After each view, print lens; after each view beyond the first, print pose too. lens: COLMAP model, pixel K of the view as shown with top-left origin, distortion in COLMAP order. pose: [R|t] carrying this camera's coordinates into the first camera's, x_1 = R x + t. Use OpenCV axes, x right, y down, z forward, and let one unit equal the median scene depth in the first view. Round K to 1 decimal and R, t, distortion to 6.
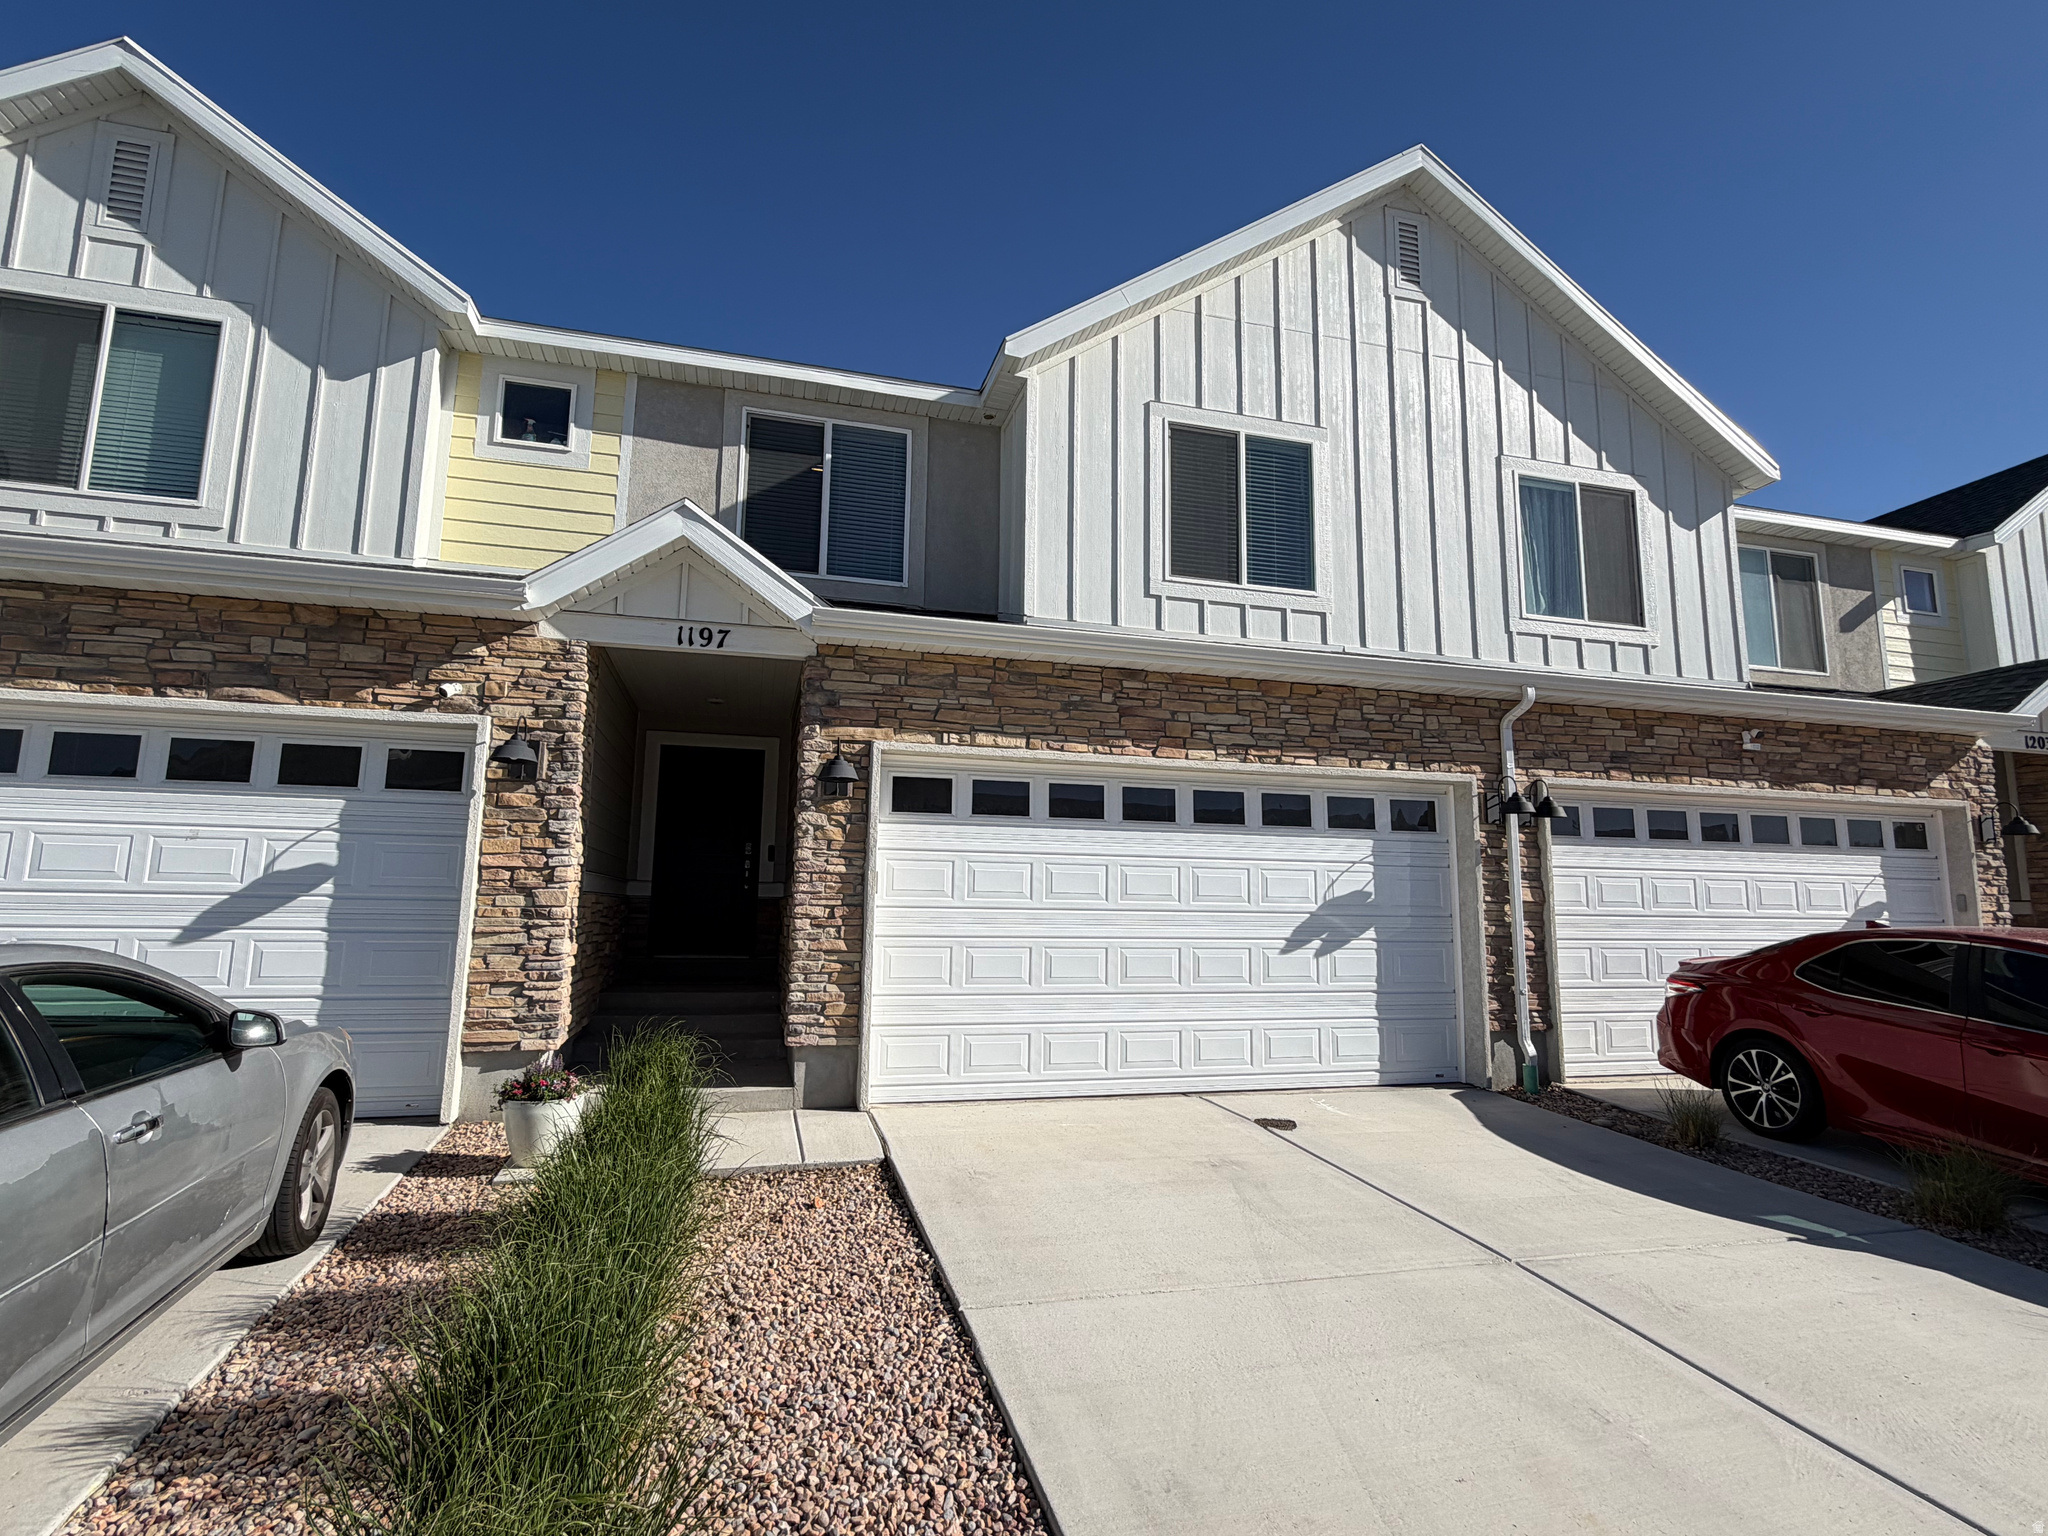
lens RADIAL K [[1009.8, 0, 1026.2], [0, 1009.8, 767.6], [0, 0, 1]] dist [-0.001532, 0.000659]
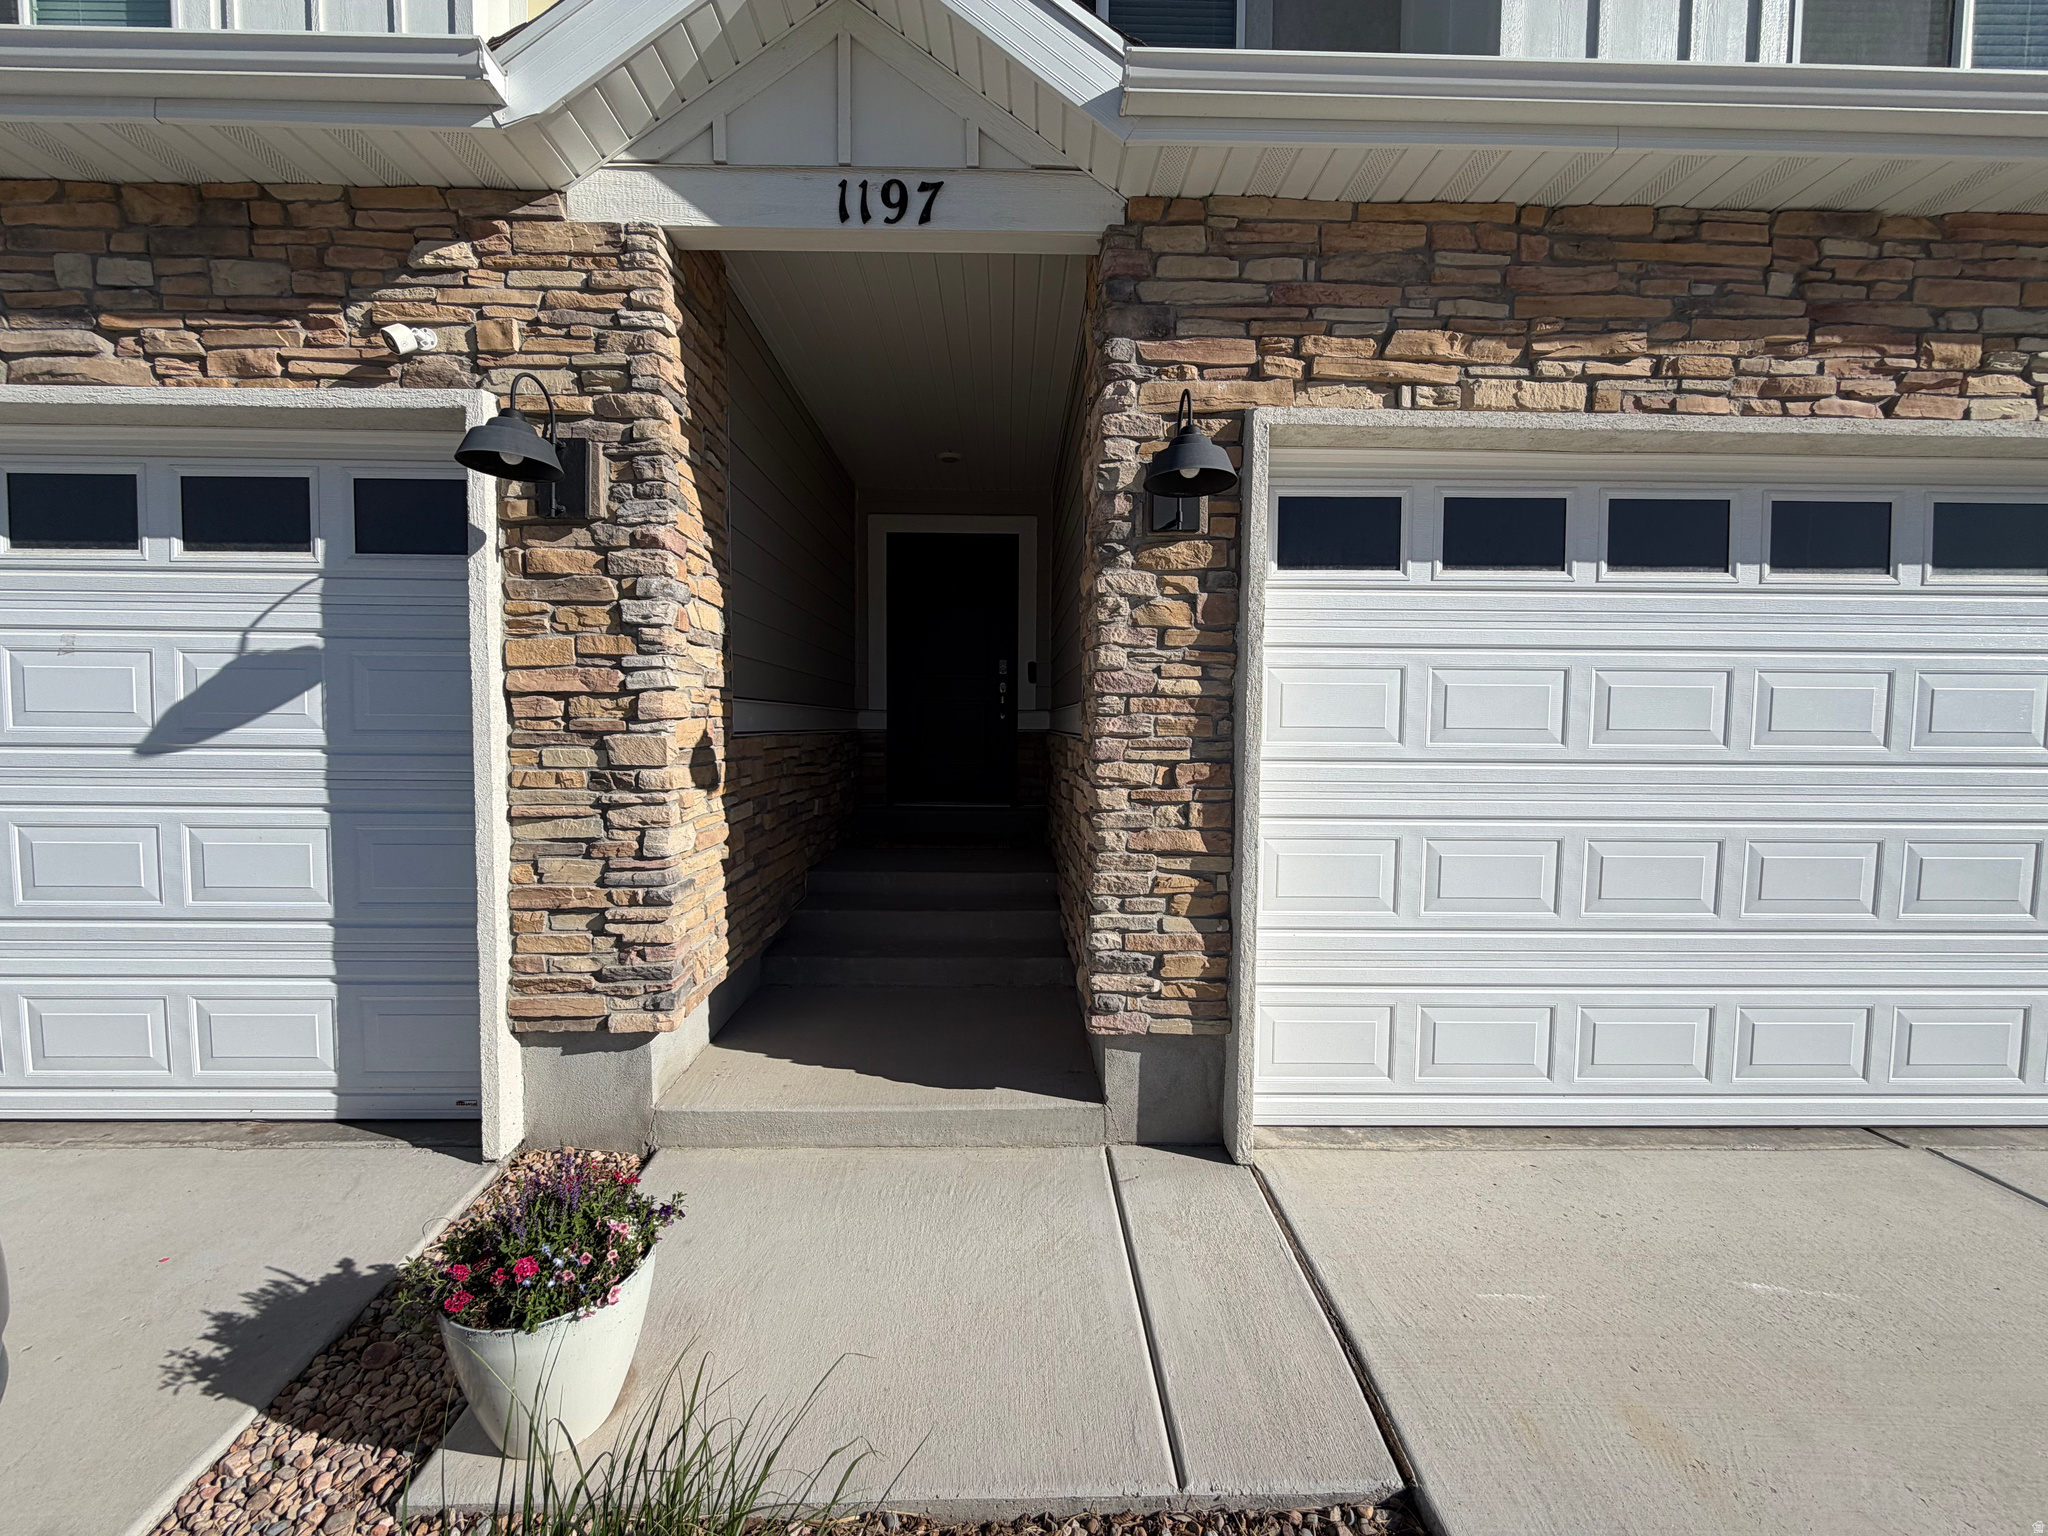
lens RADIAL K [[821.2, 0, 1022.8], [0, 821.2, 770.7], [0, 0, 1]] dist [-0.001198, 0.000097]
pose [[0.969802, 0.006776, -0.243798, -0.168941], [0.039960, 0.981691, 0.186244, 0.065529], [0.240596, -0.190362, 0.951775, 0.617291]]
